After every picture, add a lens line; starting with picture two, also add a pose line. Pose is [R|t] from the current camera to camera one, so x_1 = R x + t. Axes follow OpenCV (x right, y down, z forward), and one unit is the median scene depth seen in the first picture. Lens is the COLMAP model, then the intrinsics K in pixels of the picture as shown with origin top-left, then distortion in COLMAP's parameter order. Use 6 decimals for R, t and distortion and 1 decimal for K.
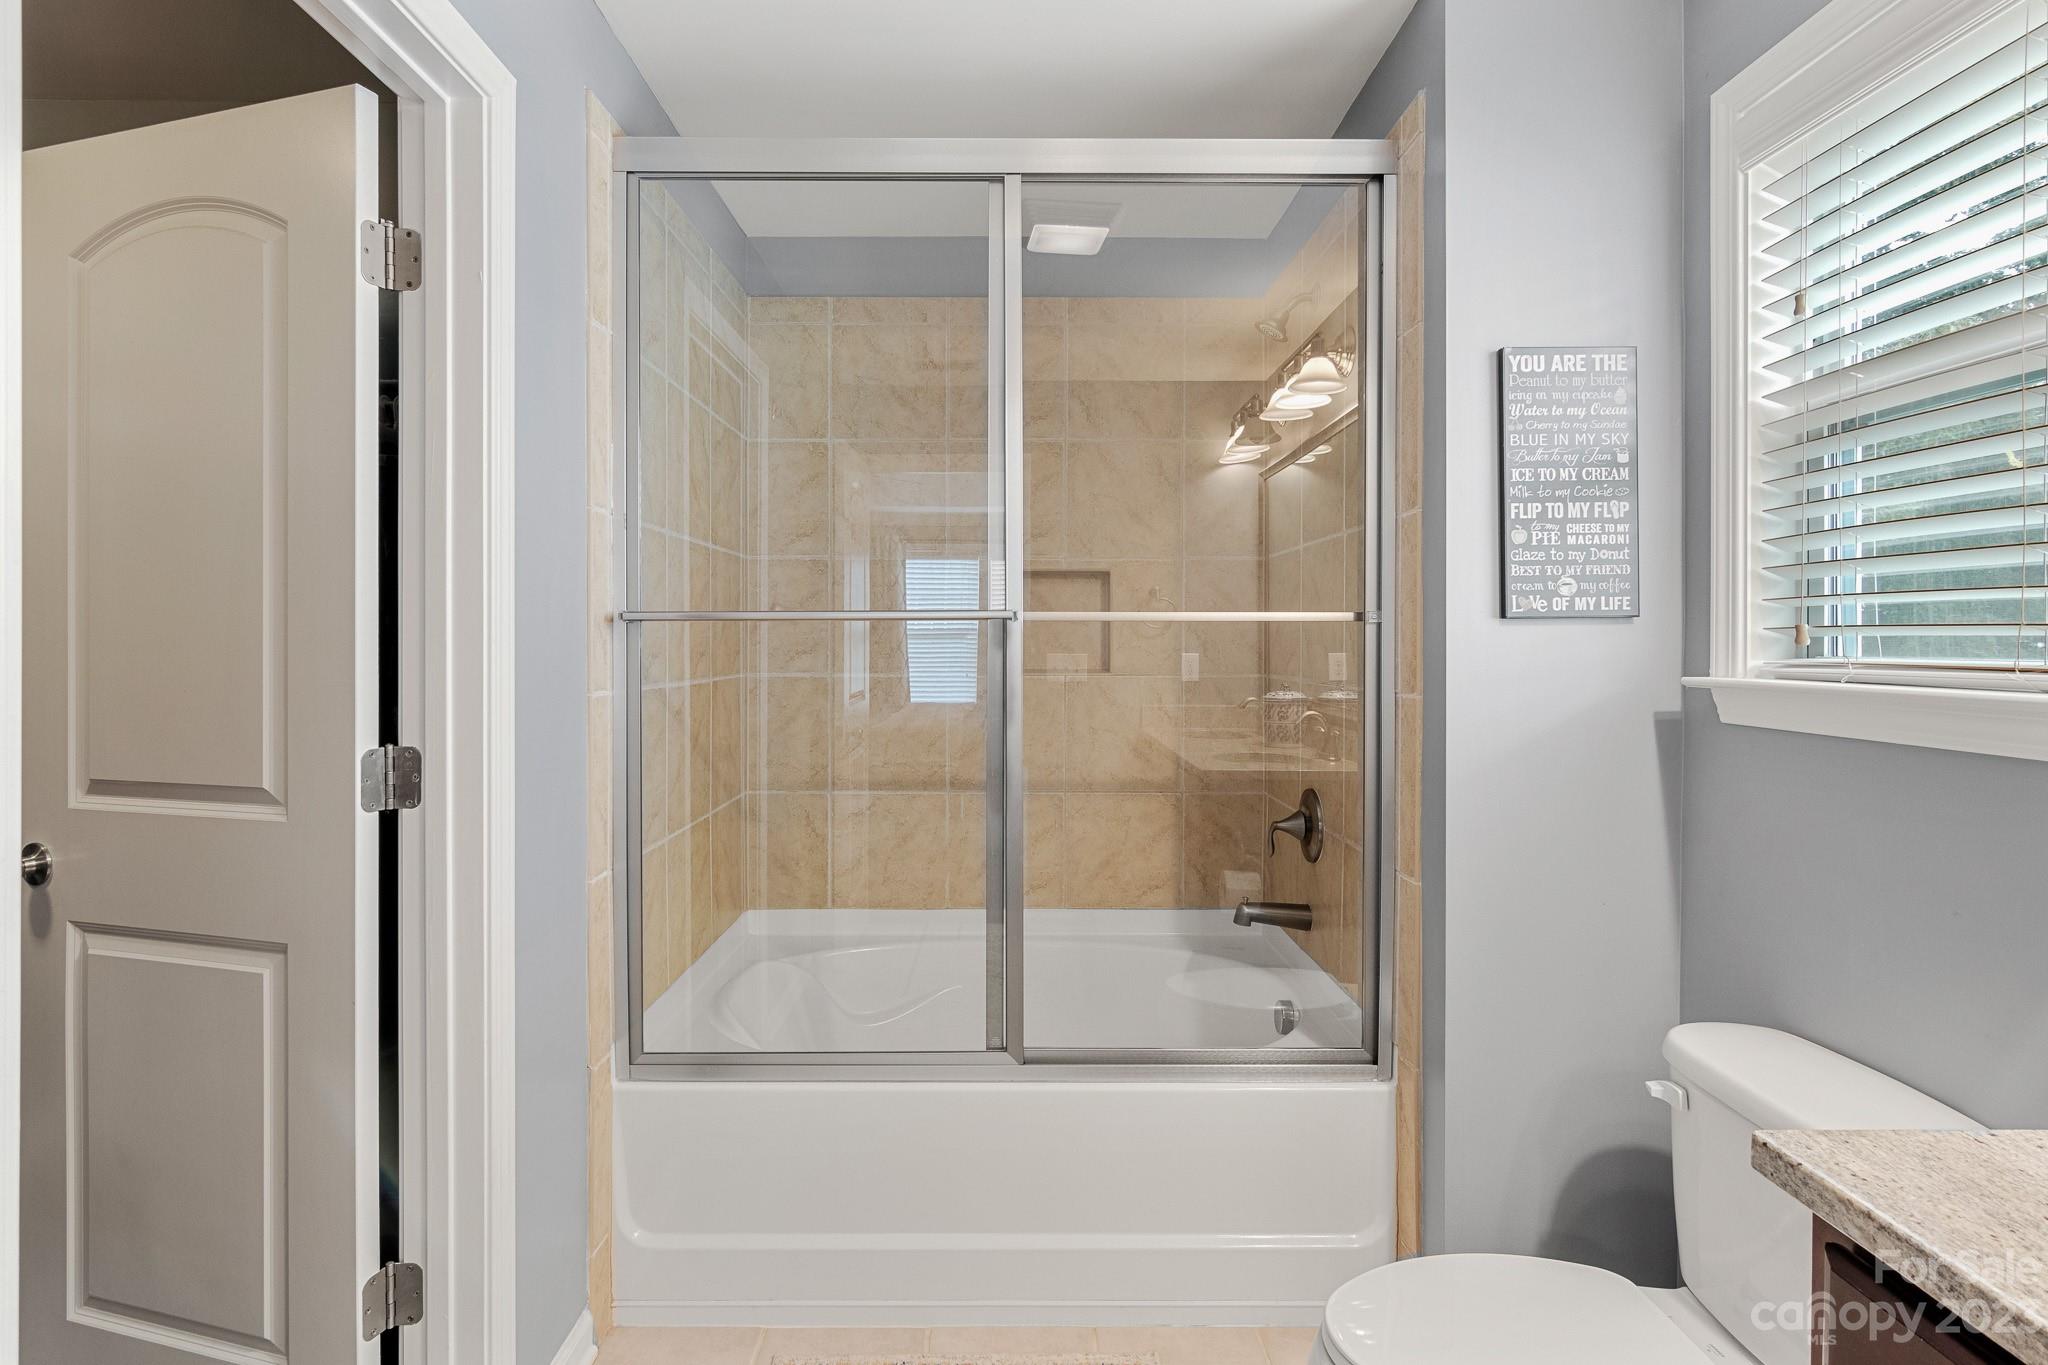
lens RADIAL K [[1064.0, 0, 995.9], [0, 1064.0, 645.4], [0, 0, 1]] dist [-0.007443, 0.000752]
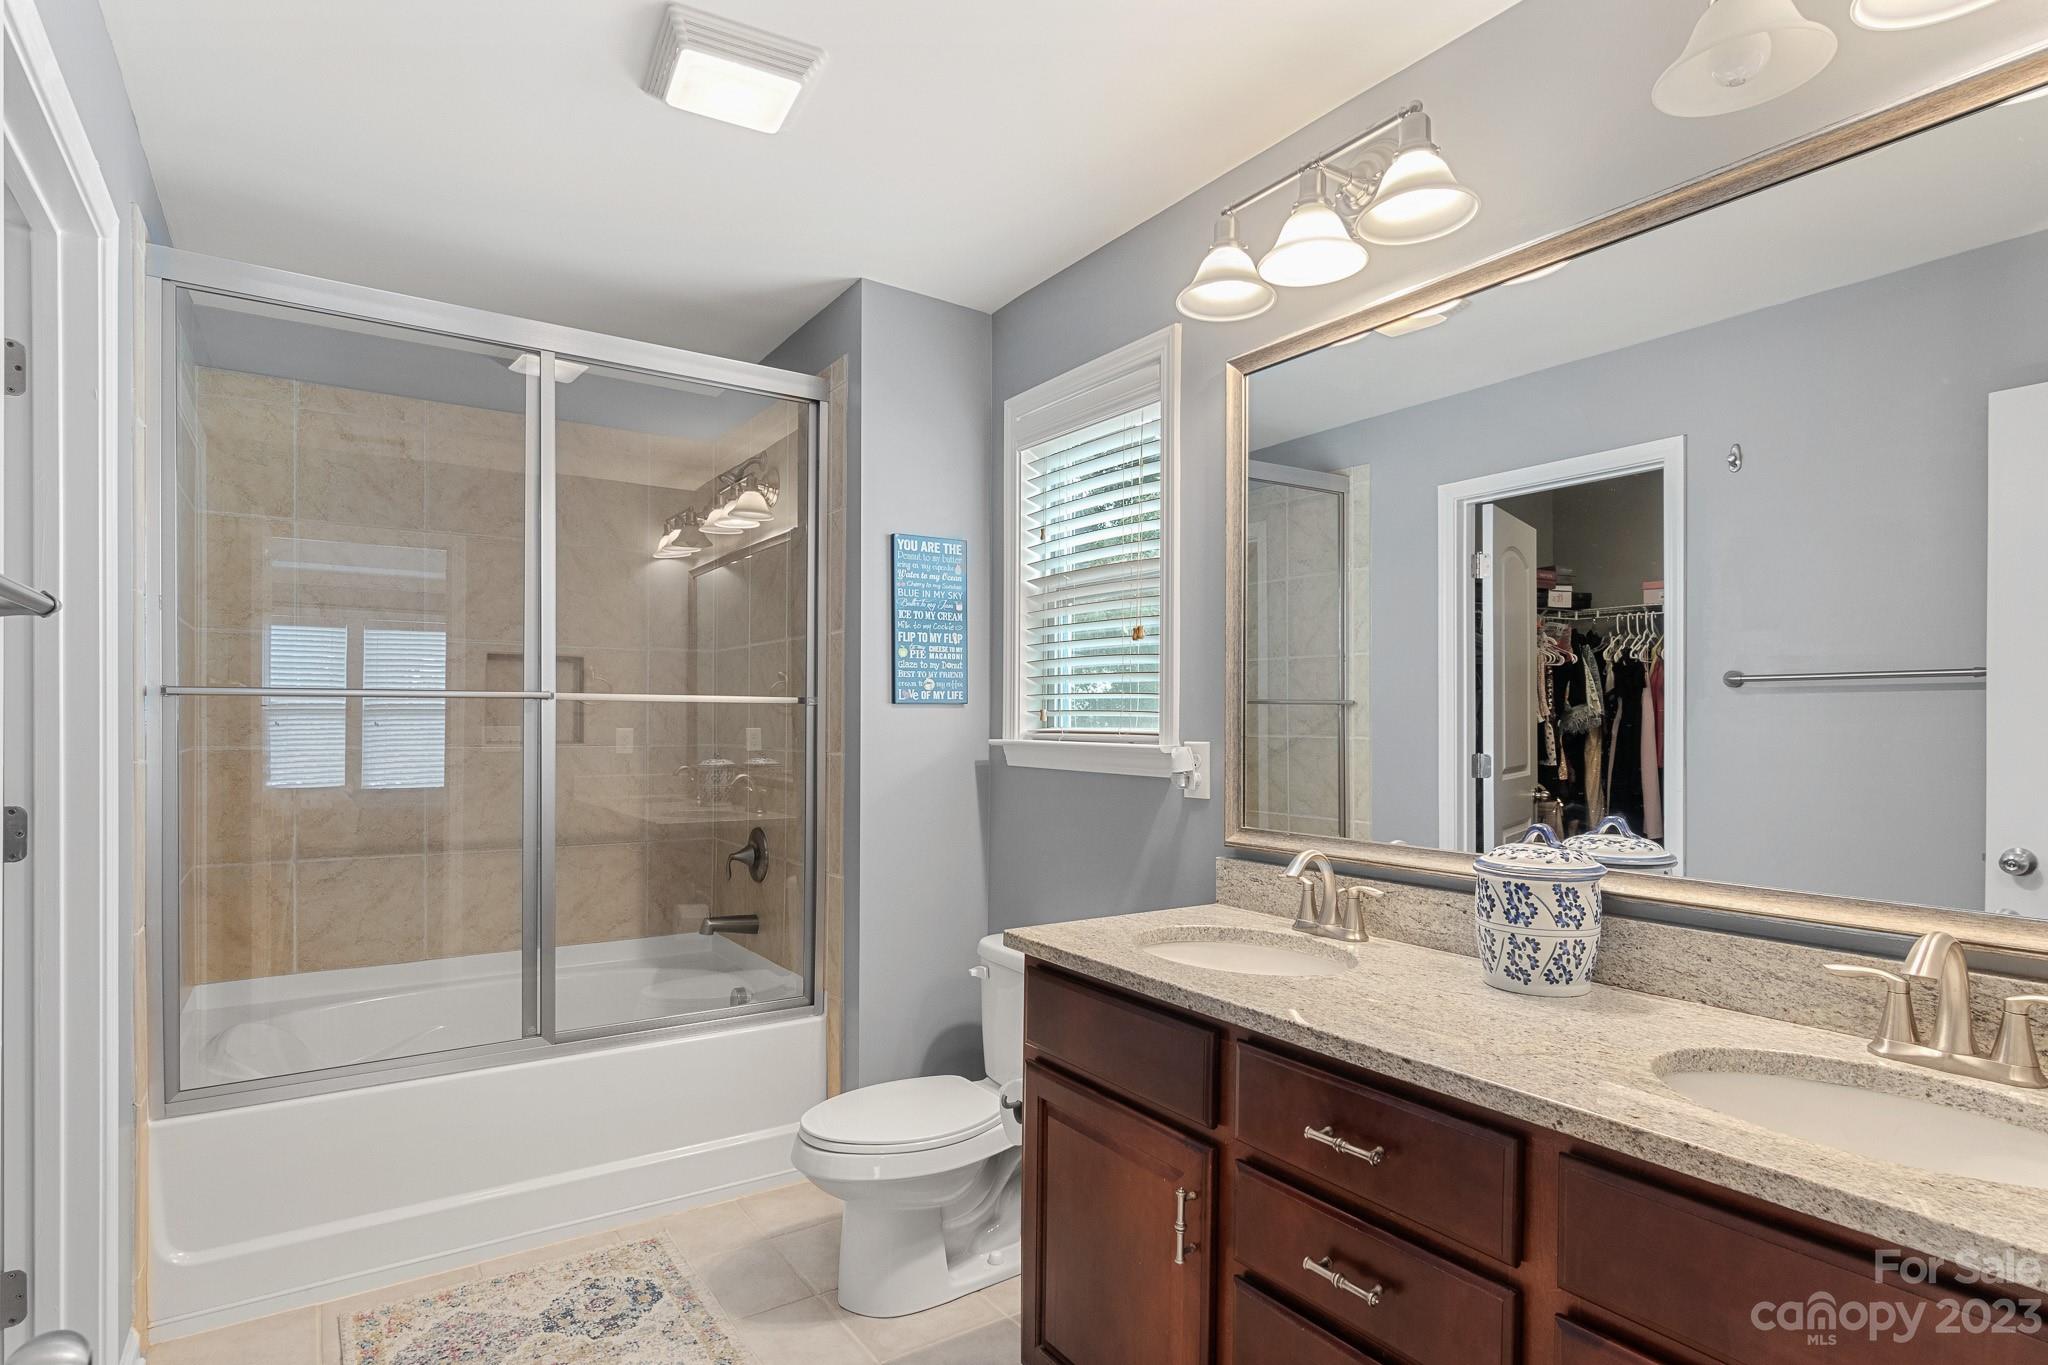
lens RADIAL K [[1064.0, 0, 1035.3], [0, 1064.0, 724.7], [0, 0, 1]] dist [-0.007443, 0.000752]
pose [[0.826326, 0.002244, 0.563188, -0.221539], [-0.003406, 0.999994, 0.001013, 0.003524], [-0.563182, -0.002756, 0.826328, -0.395437]]
